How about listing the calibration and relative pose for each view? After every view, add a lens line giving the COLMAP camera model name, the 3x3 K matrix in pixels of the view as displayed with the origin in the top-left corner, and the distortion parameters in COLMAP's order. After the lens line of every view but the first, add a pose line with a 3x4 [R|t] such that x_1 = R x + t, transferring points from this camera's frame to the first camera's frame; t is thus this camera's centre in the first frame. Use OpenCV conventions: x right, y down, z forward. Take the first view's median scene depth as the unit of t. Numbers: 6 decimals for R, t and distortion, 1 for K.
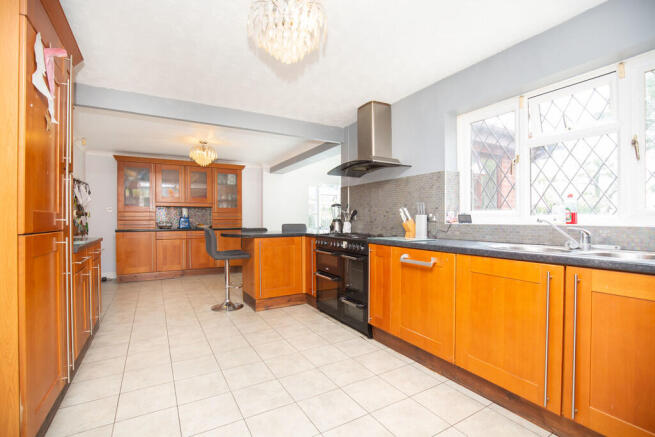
lens RADIAL K [[301.7, 0, 327.7], [0, 301.7, 218.5], [0, 0, 1]] dist [-0.026042, 0.003421]
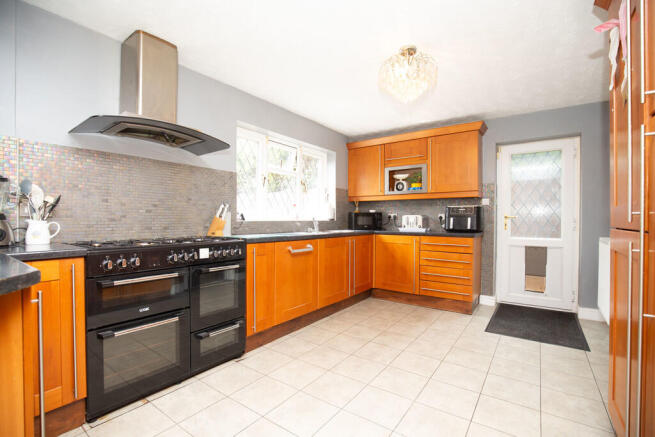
lens RADIAL K [[301.7, 0, 326.9], [0, 301.7, 219.4], [0, 0, 1]] dist [-0.026042, 0.003421]
pose [[-0.402846, -0.000299, 0.915268, -0.736179], [-0.003156, 0.999994, -0.001062, 0.012056], [-0.915262, -0.003316, -0.402845, 1.125160]]
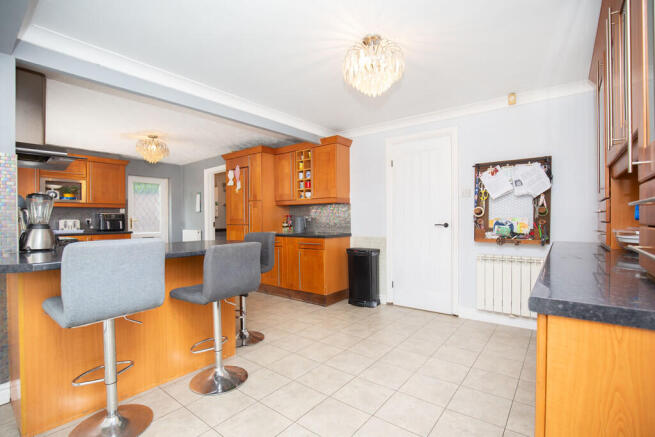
lens RADIAL K [[301.7, 0, 328.7], [0, 301.7, 220.2], [0, 0, 1]] dist [-0.026042, 0.003421]
pose [[-0.933042, 0.007276, -0.359693, -0.375877], [0.007178, 0.999973, 0.001608, -0.000507], [0.359695, -0.001082, -0.933069, 2.399334]]
